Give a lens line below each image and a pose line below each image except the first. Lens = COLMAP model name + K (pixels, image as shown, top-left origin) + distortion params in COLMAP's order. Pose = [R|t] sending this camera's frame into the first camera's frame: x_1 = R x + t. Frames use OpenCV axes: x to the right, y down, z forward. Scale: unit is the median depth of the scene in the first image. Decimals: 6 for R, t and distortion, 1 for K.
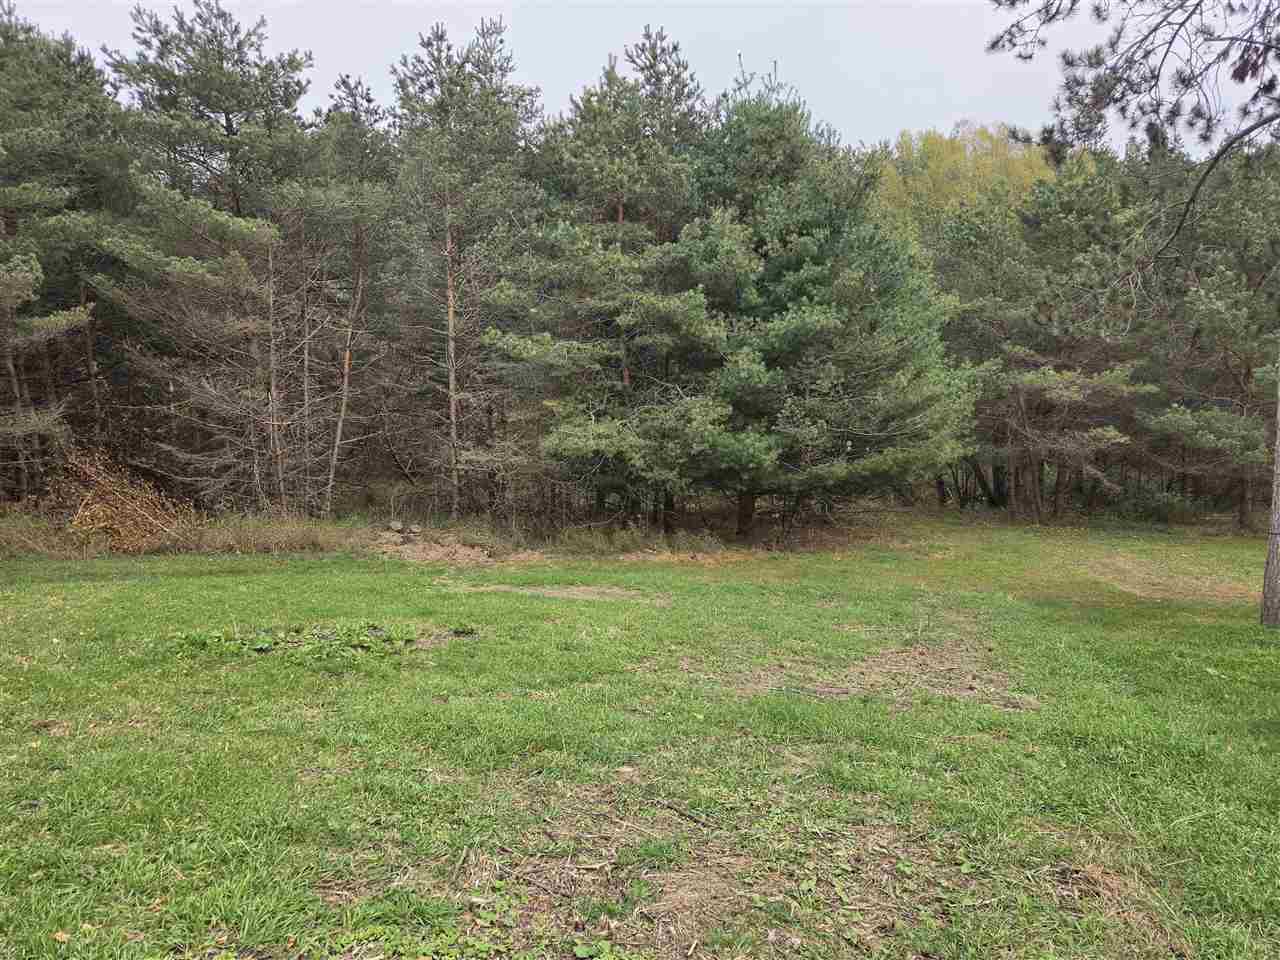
lens RADIAL K [[856.5, 0, 641.6], [0, 856.5, 473.0], [0, 0, 1]] dist [0.056445, -0.047332]
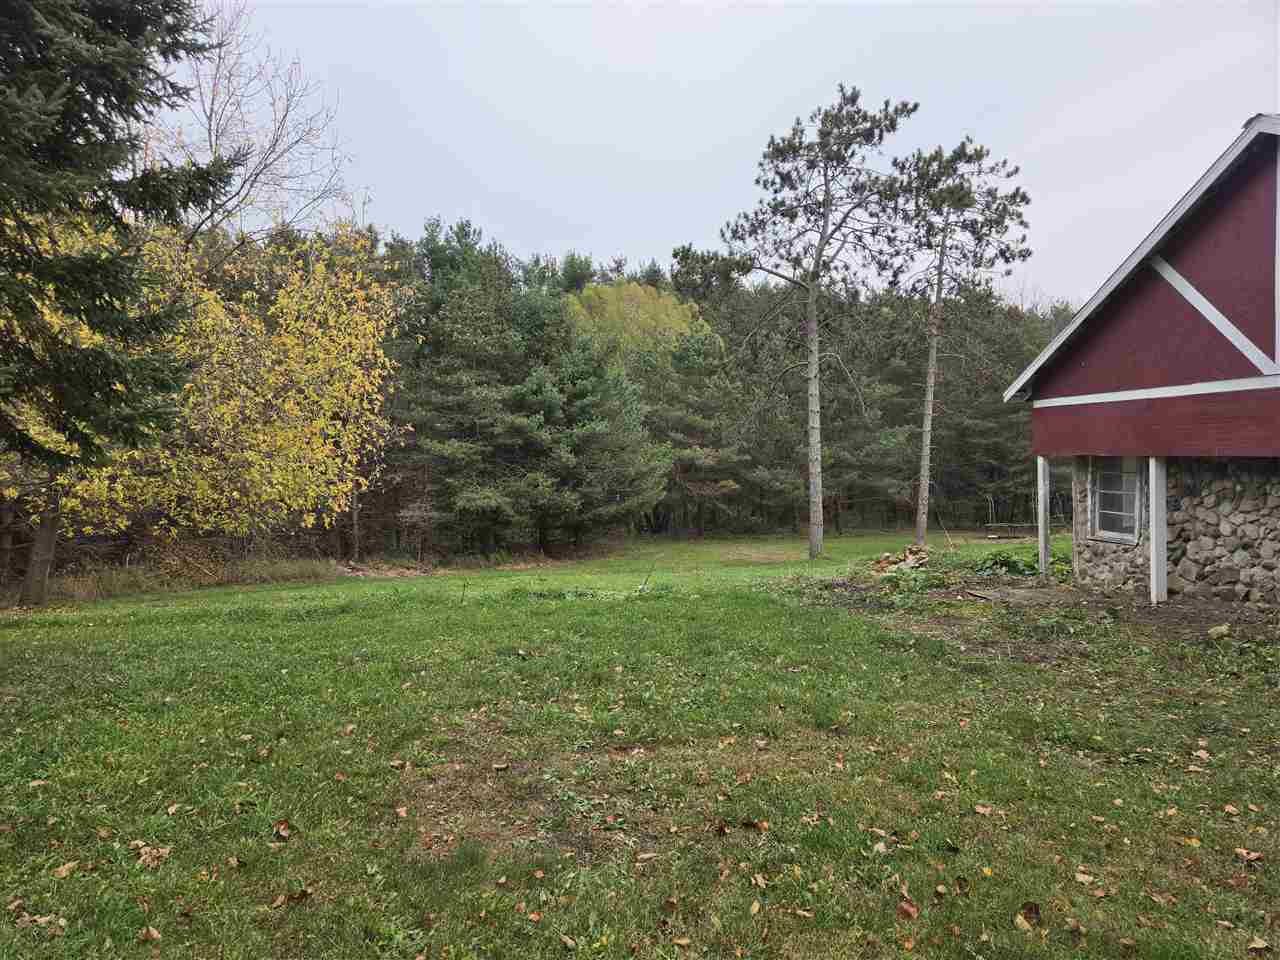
lens RADIAL K [[751.3, 0, 639.4], [0, 751.3, 477.8], [0, 0, 1]] dist [0.069462, 0.000954]
pose [[0.915790, -0.032761, 0.400318, -0.358253], [0.055557, 0.997420, -0.045469, 0.002894], [-0.397796, 0.063880, 0.915247, -0.486983]]
